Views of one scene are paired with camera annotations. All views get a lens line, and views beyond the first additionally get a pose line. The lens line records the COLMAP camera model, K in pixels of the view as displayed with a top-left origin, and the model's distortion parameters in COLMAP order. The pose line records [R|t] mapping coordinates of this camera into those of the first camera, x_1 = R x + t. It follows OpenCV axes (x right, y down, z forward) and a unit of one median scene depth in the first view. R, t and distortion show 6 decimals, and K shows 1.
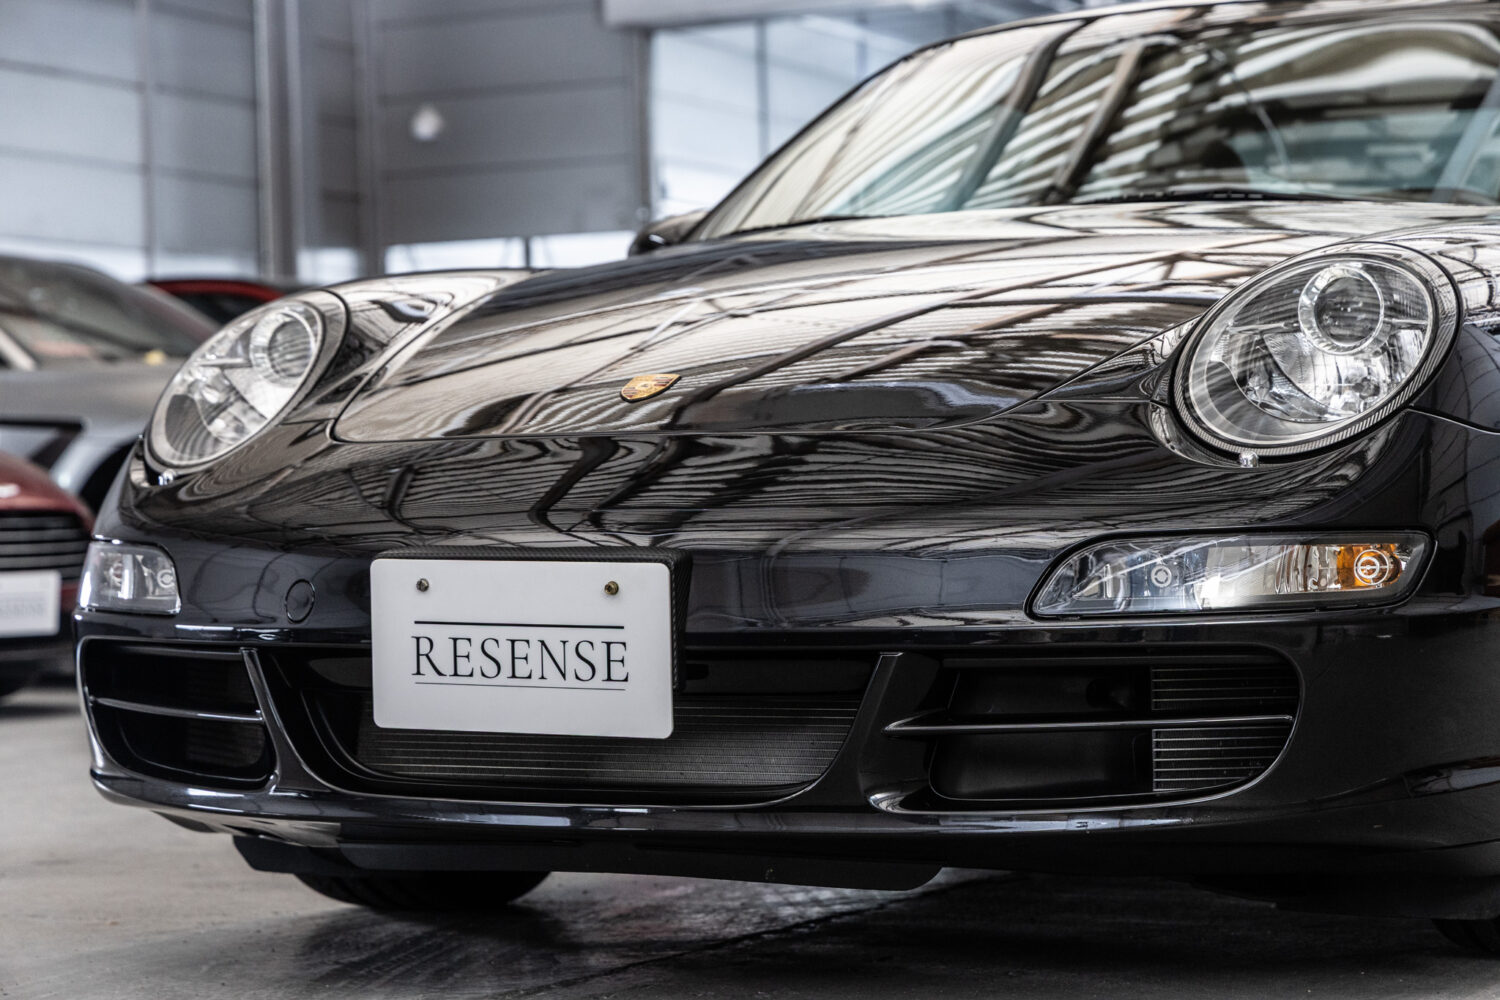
lens RADIAL K [[3707.5, 0, 759.7], [0, 3707.5, 502.2], [0, 0, 1]] dist [0.071367, 0.000000]
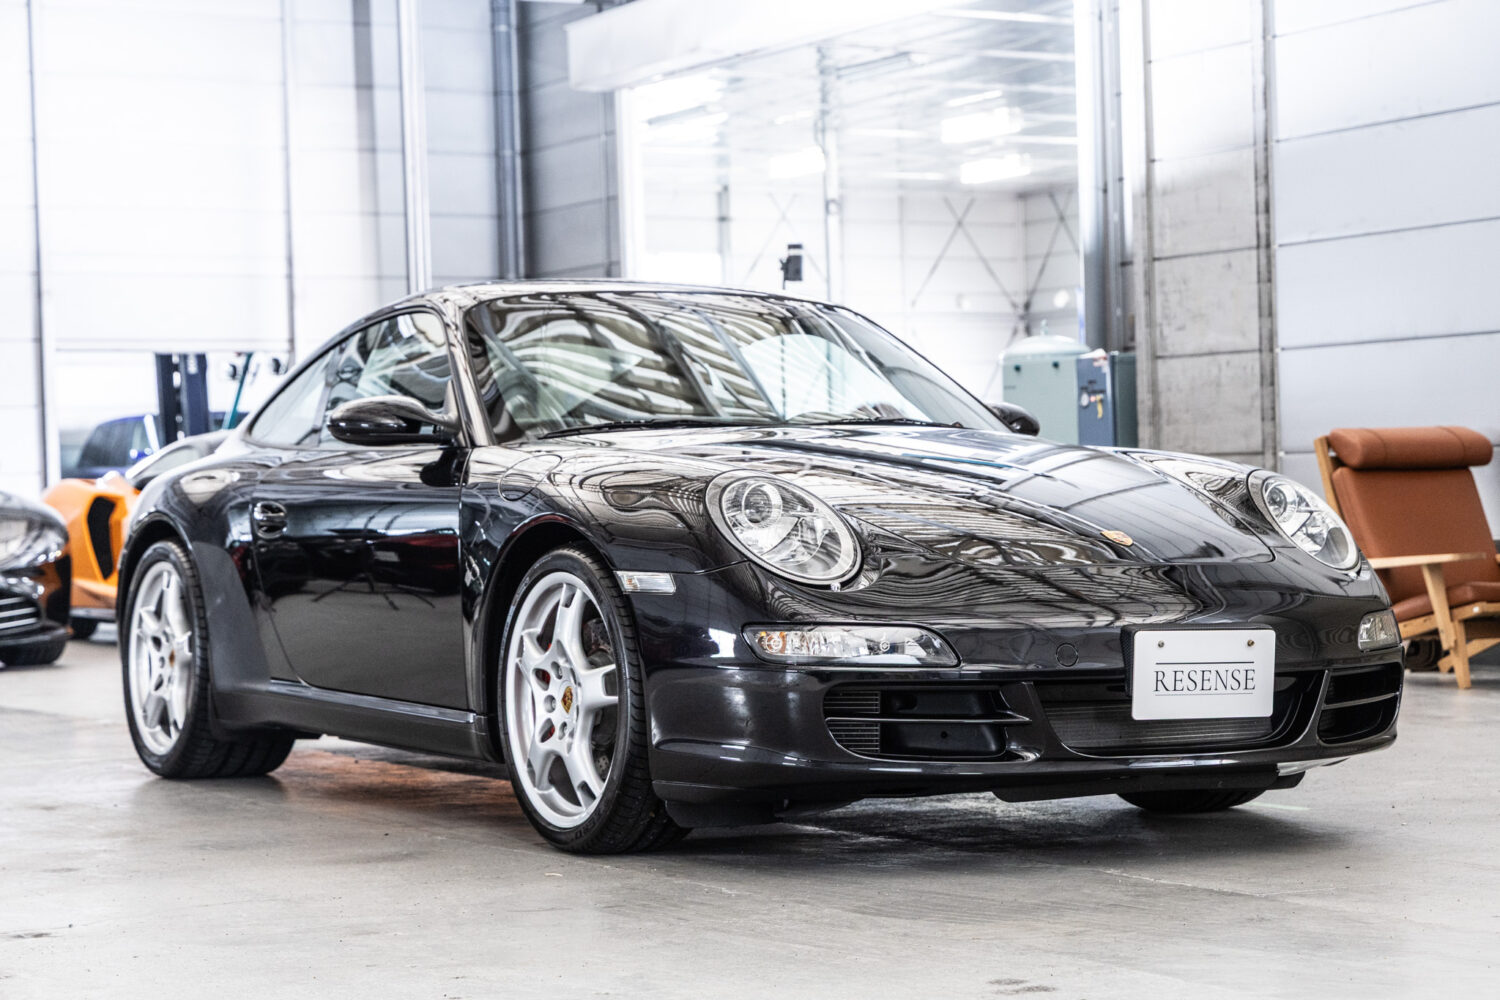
lens RADIAL K [[3169.1, 0, 748.1], [0, 3169.1, 499.3], [0, 0, 1]] dist [-0.104320, 0.000000]
pose [[0.564690, 0.015085, 0.825165, -1.545141], [-0.003565, 0.999868, -0.015839, -0.025556], [-0.825295, 0.006002, 0.564670, 0.249040]]
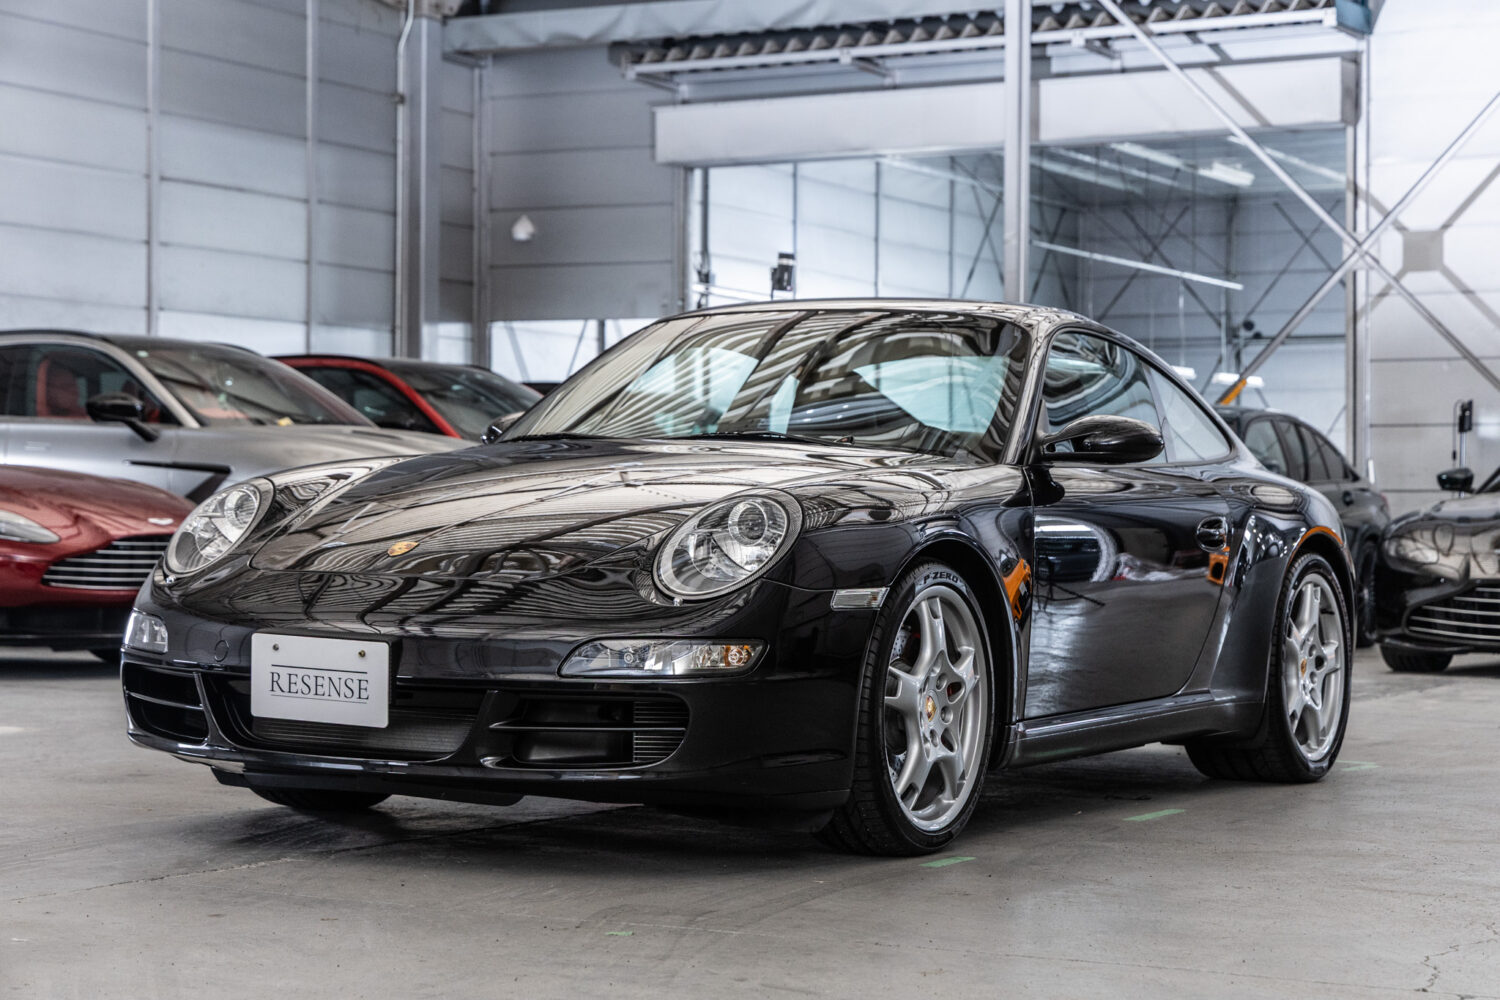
lens RADIAL K [[3169.1, 0, 744.5], [0, 3169.1, 498.8], [0, 0, 1]] dist [-0.104320, 0.000000]
pose [[0.998511, 0.034272, -0.042438, 0.234602], [-0.034164, 0.999411, 0.003271, -0.072924], [0.042525, -0.001816, 0.999094, -0.716934]]
